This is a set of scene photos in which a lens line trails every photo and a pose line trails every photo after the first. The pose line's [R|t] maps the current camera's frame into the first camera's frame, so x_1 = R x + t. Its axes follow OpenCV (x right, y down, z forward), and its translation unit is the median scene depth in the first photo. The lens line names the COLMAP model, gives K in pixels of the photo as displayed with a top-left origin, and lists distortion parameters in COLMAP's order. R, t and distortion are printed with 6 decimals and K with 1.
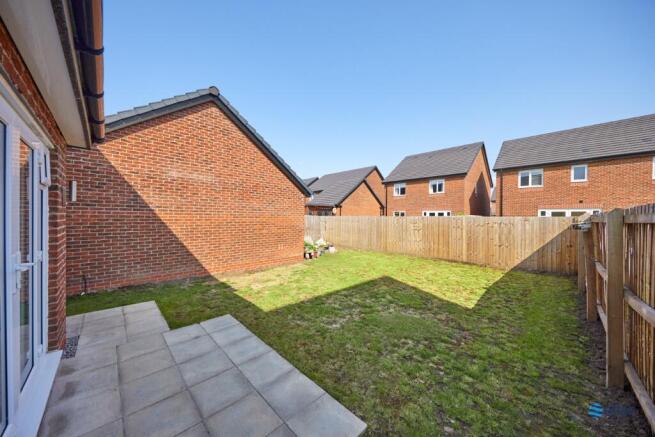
lens RADIAL K [[215.6, 0, 324.5], [0, 215.6, 220.3], [0, 0, 1]] dist [0.000321, 0.000011]
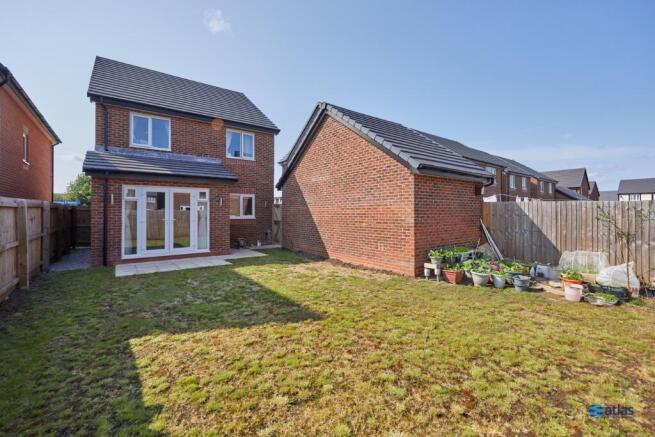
lens RADIAL K [[282.6, 0, 322.0], [0, 282.6, 210.3], [0, 0, 1]] dist [0.000652, 0.000123]
pose [[-0.142023, -0.007805, -0.989833, 1.122718], [-0.001676, 0.999969, -0.007644, 0.002366], [0.989862, 0.000573, -0.142032, 1.284349]]
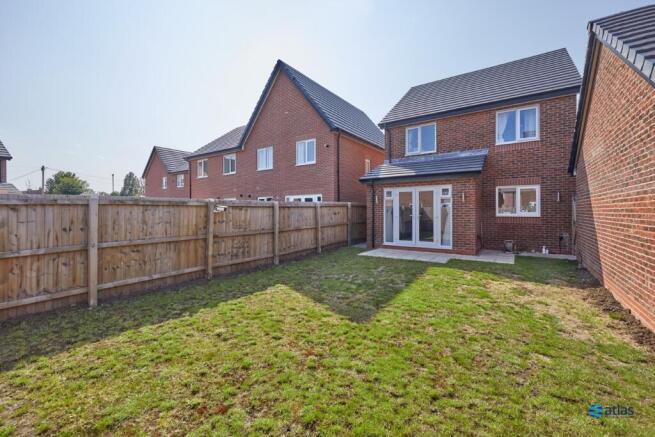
lens RADIAL K [[282.6, 0, 322.0], [0, 282.6, 210.3], [0, 0, 1]] dist [0.000652, 0.000123]
pose [[-0.984412, 0.004122, -0.175830, 0.554810], [0.003832, 0.999991, 0.001988, 0.005475], [0.175837, 0.001284, -0.984418, 1.889437]]
